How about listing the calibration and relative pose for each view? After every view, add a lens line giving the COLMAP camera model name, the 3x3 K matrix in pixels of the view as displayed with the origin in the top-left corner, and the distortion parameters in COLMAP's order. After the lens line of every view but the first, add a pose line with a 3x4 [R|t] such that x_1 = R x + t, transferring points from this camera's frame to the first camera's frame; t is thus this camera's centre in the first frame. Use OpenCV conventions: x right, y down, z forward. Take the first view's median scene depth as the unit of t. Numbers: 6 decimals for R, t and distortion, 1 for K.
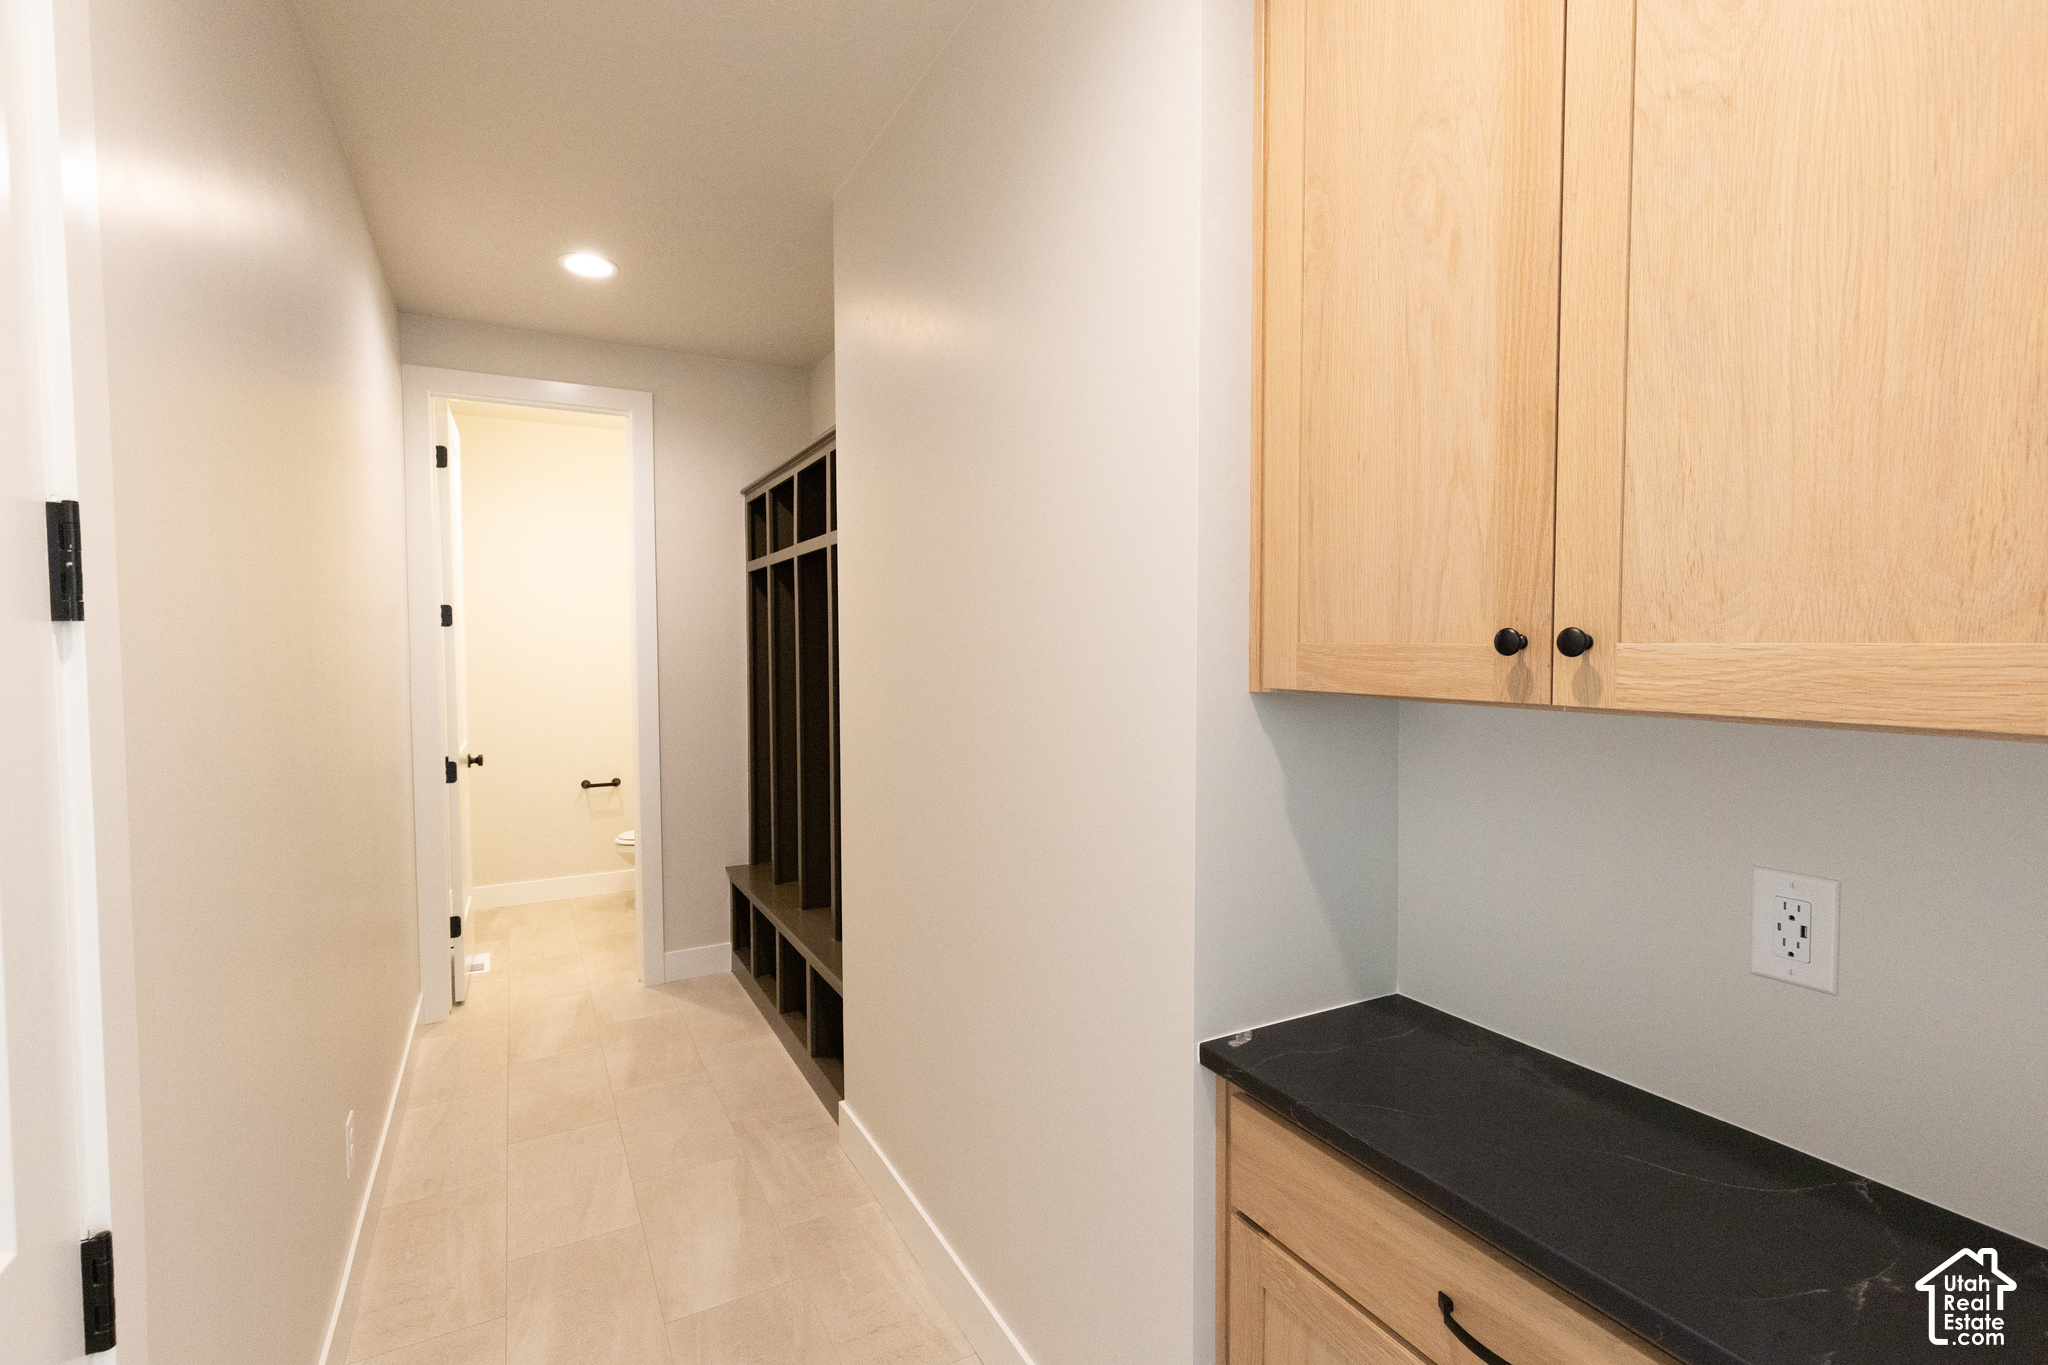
lens RADIAL K [[922.5, 0, 1024.0], [0, 922.5, 682.5], [0, 0, 1]] dist [0.001558, 0.000025]
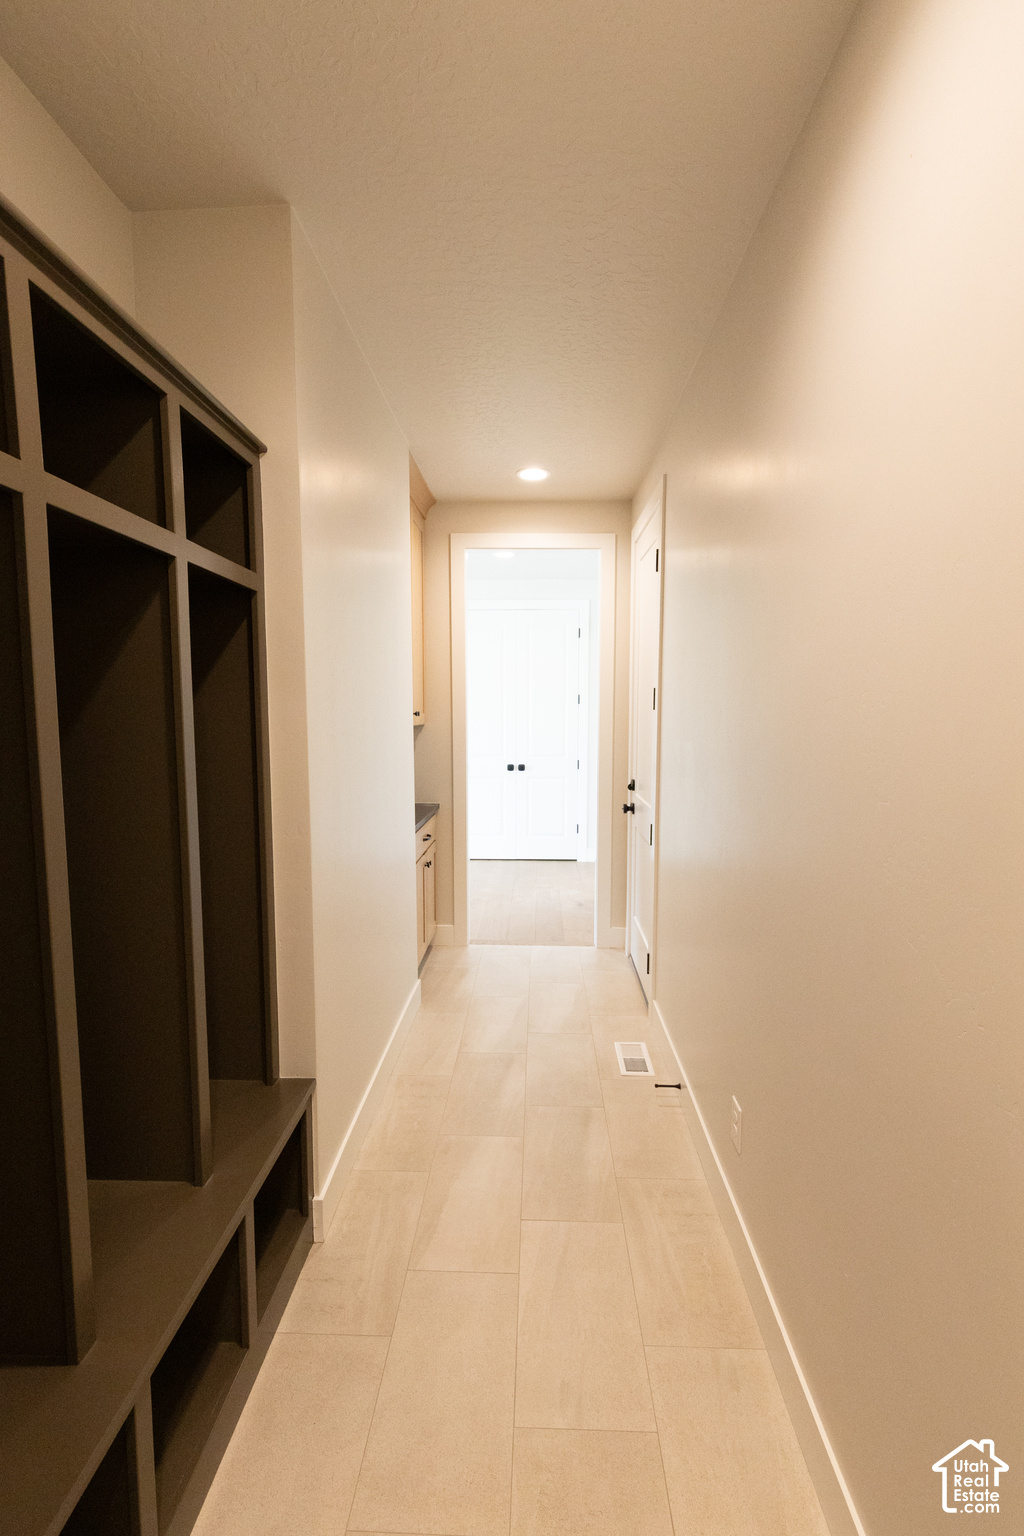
lens RADIAL K [[691.9, 0, 512.8], [0, 691.9, 758.9], [0, 0, 1]] dist [0.001558, 0.000025]
pose [[-0.855430, -0.043122, 0.516120, -0.809112], [0.014616, 0.994121, 0.107285, -0.080420], [-0.517712, 0.099318, -0.849771, 1.646923]]
